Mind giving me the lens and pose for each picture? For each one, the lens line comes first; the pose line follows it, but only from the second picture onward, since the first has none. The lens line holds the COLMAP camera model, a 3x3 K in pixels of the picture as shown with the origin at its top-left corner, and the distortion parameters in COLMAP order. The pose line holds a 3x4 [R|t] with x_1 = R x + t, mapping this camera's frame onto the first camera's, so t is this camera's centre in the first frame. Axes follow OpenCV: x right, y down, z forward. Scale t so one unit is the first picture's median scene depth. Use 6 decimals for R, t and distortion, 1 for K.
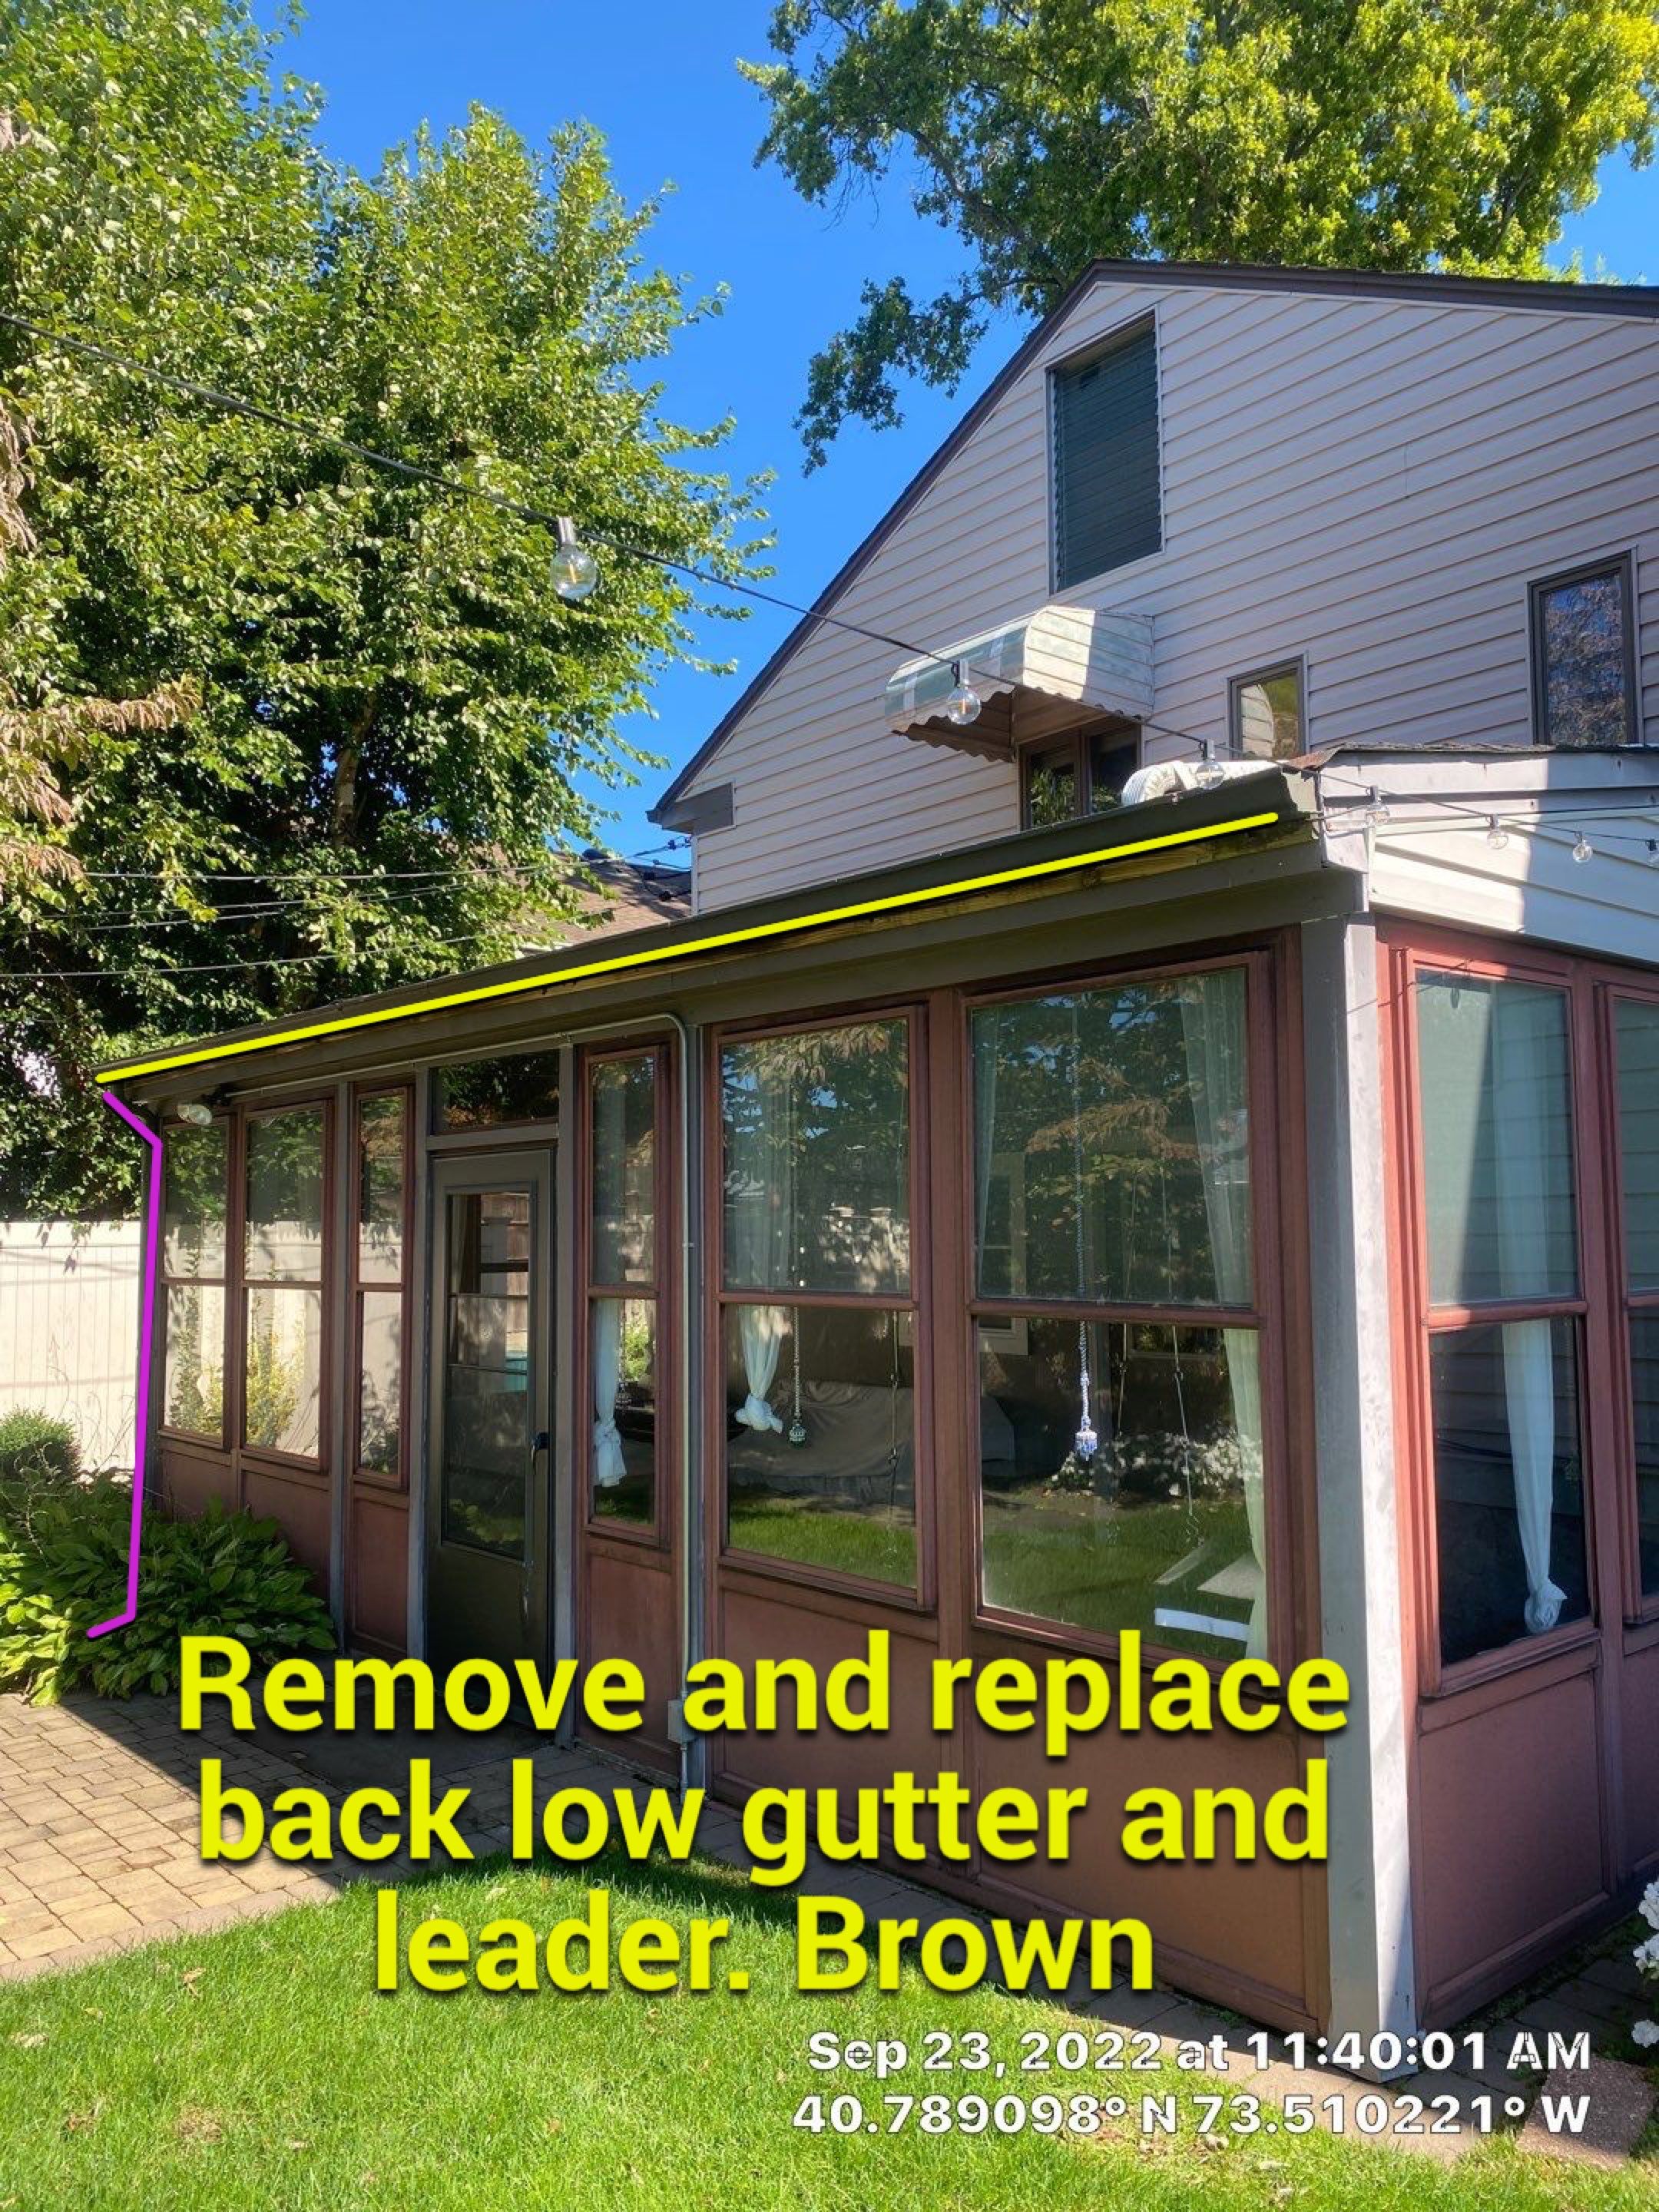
lens RADIAL K [[1644.7, 0, 878.3], [0, 1644.7, 1110.5], [0, 0, 1]] dist [0.073431, -0.074895]
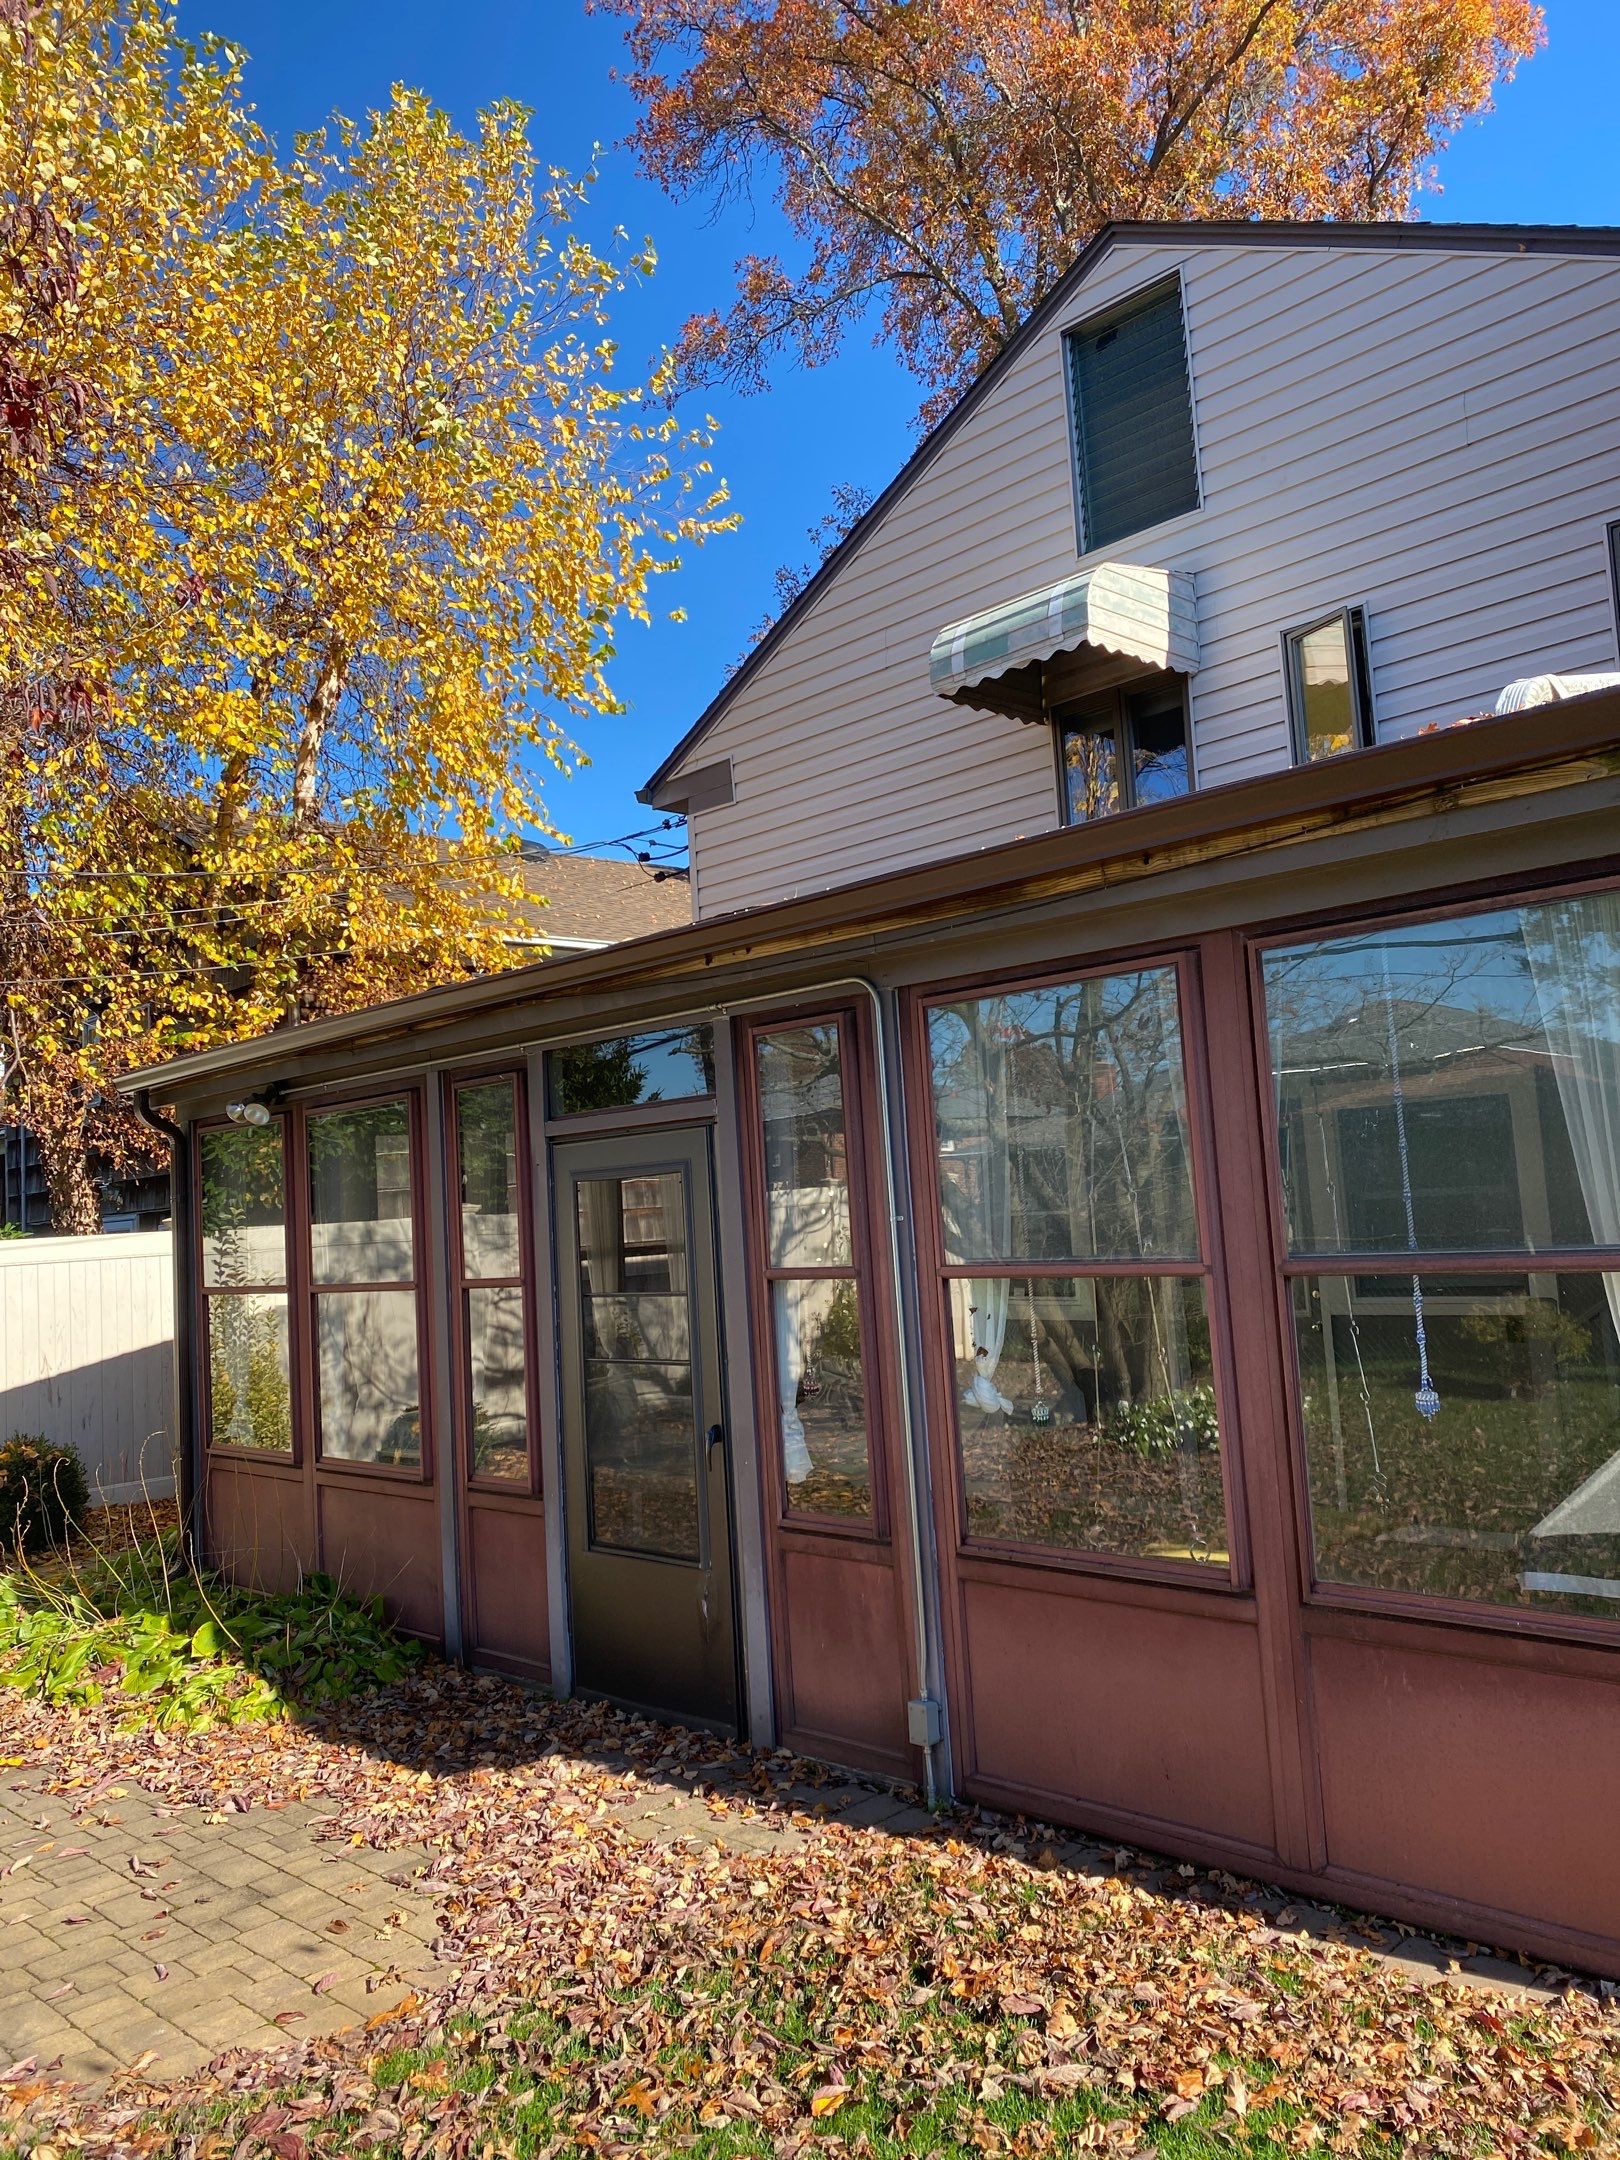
lens RADIAL K [[1588.2, 0, 810.0], [0, 1588.2, 1080.0], [0, 0, 1]] dist [0.038291, -0.004908]
pose [[0.996397, -0.044132, 0.072425, -0.153478], [0.044858, 0.998958, -0.008426, 0.004811], [-0.071977, 0.011645, 0.997338, 0.061797]]
